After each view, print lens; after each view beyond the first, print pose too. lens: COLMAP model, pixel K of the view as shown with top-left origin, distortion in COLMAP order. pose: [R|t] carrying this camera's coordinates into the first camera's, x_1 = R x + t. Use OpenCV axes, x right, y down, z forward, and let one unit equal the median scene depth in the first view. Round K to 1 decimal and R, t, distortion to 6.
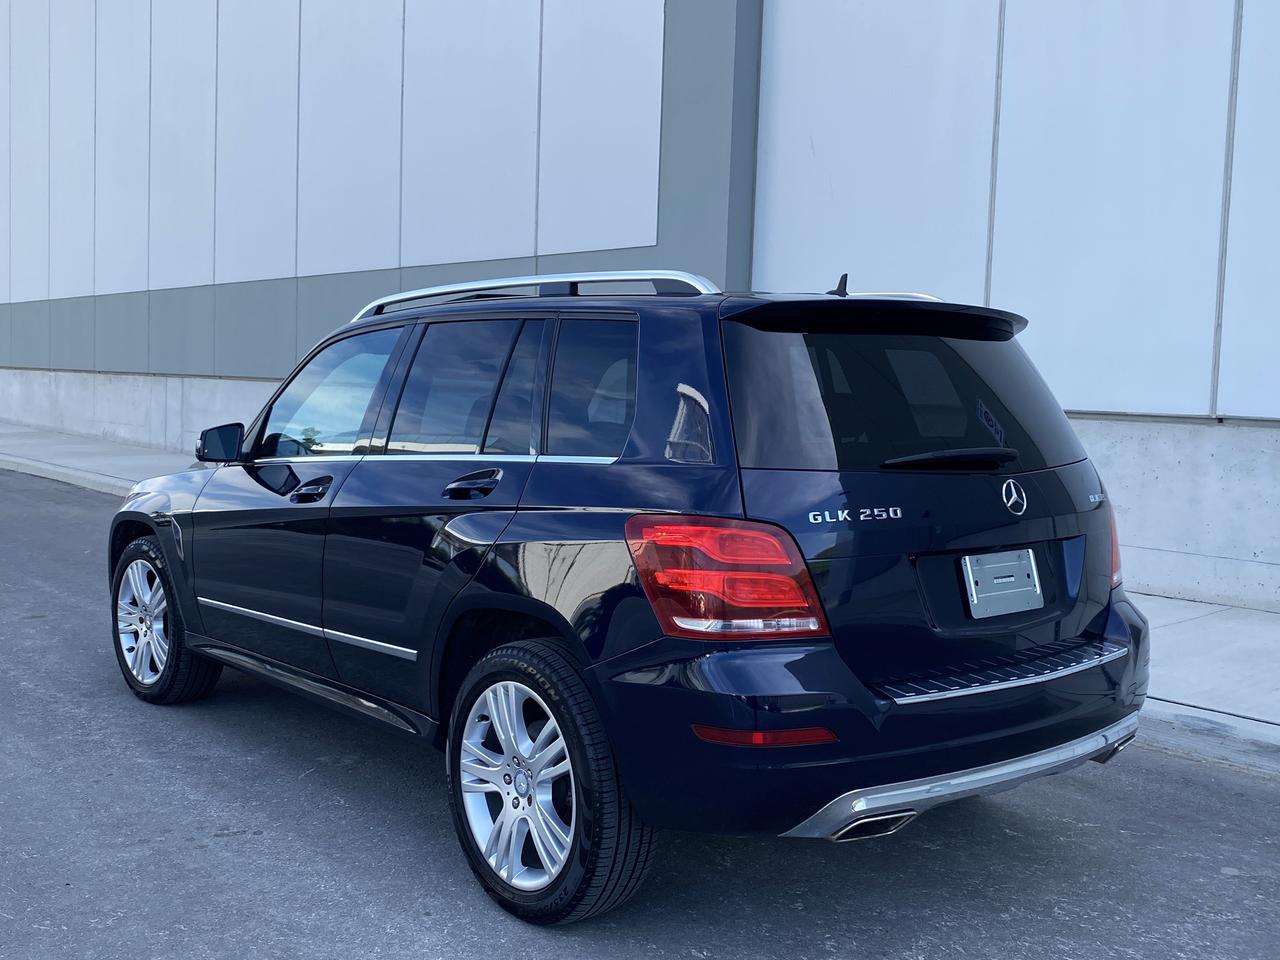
lens RADIAL K [[1290.0, 0, 648.2], [0, 1290.0, 473.2], [0, 0, 1]] dist [0.011205, 0.000000]
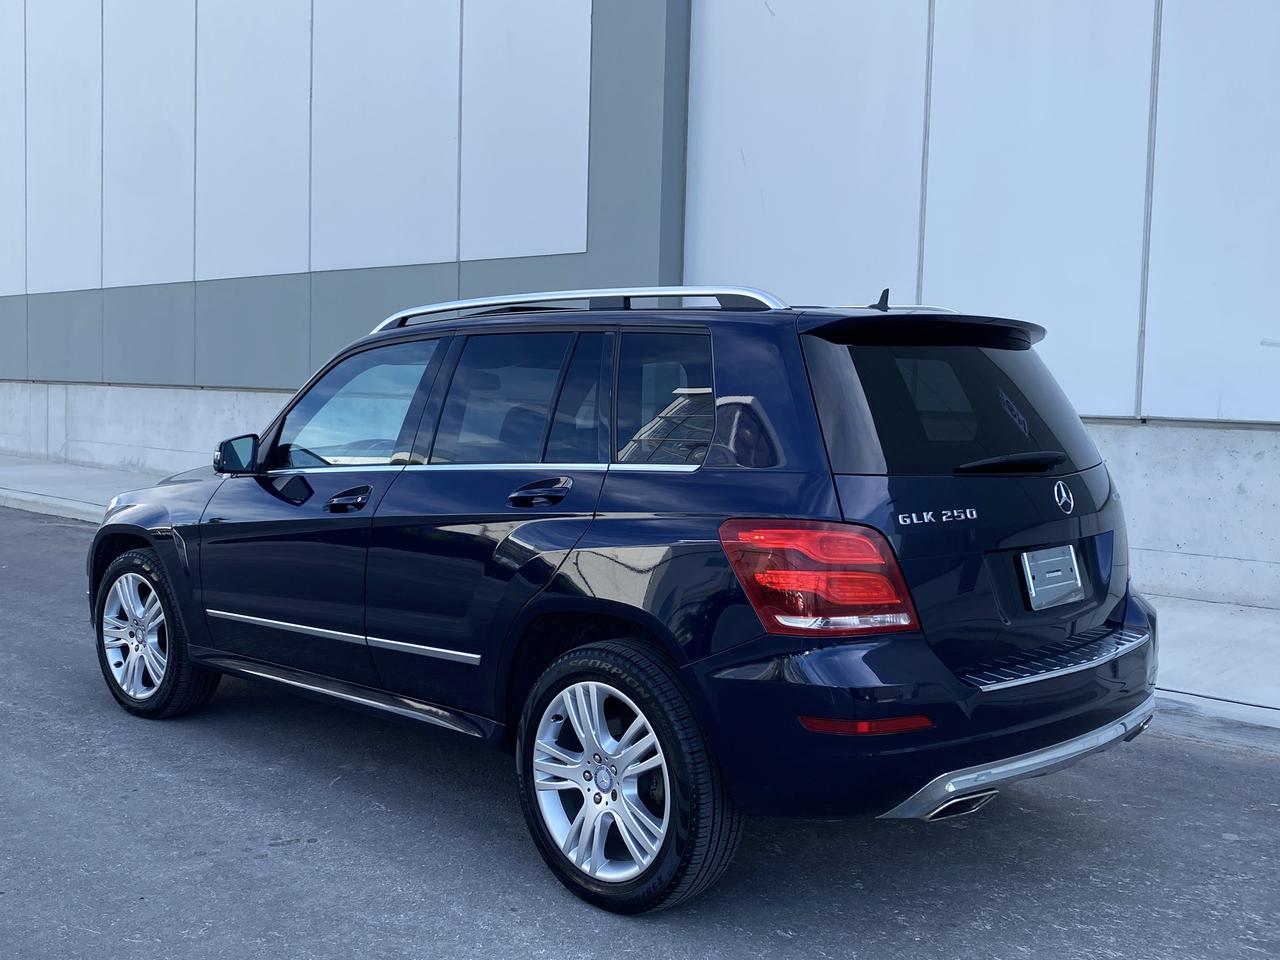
lens RADIAL K [[1290.0, 0, 642.5], [0, 1290.0, 476.3], [0, 0, 1]] dist [0.011205, 0.000000]
pose [[0.994513, -0.013913, 0.103679, -0.150004], [0.013824, 0.999903, 0.001581, -0.004665], [-0.103691, -0.000139, 0.994610, -0.032643]]
